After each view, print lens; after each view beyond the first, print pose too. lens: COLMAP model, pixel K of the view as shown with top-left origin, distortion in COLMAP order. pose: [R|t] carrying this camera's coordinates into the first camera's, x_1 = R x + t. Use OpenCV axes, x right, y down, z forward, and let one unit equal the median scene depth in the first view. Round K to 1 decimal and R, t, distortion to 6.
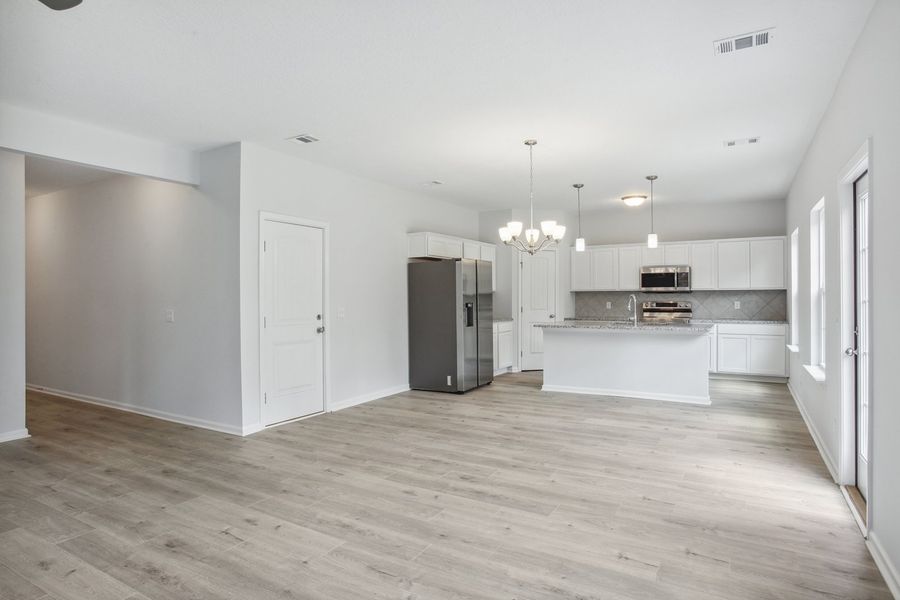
lens RADIAL K [[509.1, 0, 437.5], [0, 509.1, 298.0], [0, 0, 1]] dist [-0.060868, 0.036814]
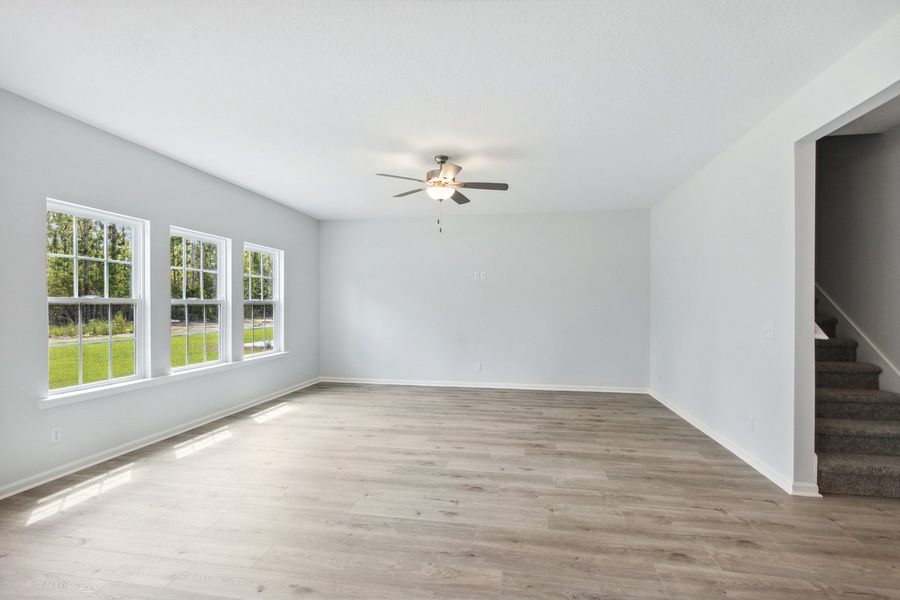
lens RADIAL K [[431.9, 0, 450.0], [0, 431.9, 300.0], [0, 0, 1]] dist [-0.003889, -0.000445]
pose [[-0.930266, 0.003078, -0.366873, -0.024064], [0.003845, 0.999992, -0.001361, -0.009688], [0.366865, -0.002677, -0.930270, 1.356991]]
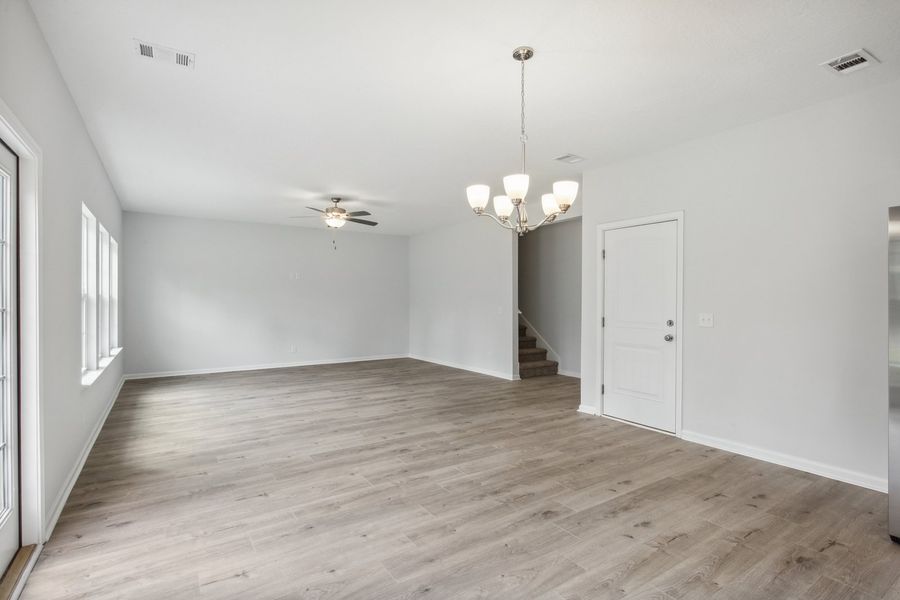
lens RADIAL K [[431.9, 0, 450.0], [0, 431.9, 300.0], [0, 0, 1]] dist [-0.003889, -0.000445]
pose [[-0.421326, 0.008271, -0.906872, 0.852506], [-0.000838, 0.999954, 0.009509, -0.012702], [0.906909, 0.004767, -0.421300, 1.383437]]
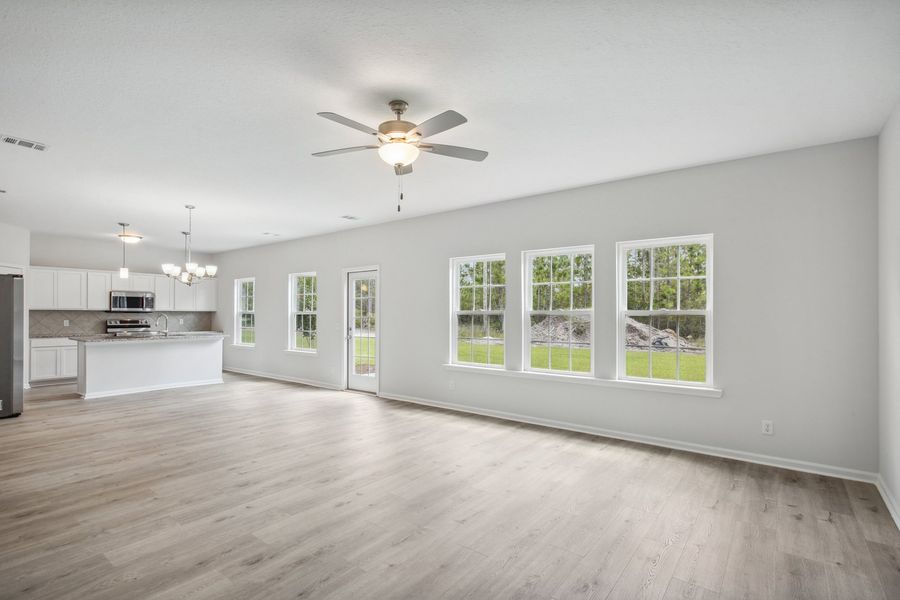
lens RADIAL K [[434.3, 0, 447.3], [0, 434.3, 314.5], [0, 0, 1]] dist [-0.003150, -0.000835]
pose [[0.114607, 0.007045, 0.993386, -1.134377], [-0.000791, 0.999975, -0.007000, 0.003699], [-0.993411, 0.000016, 0.114609, 0.172556]]
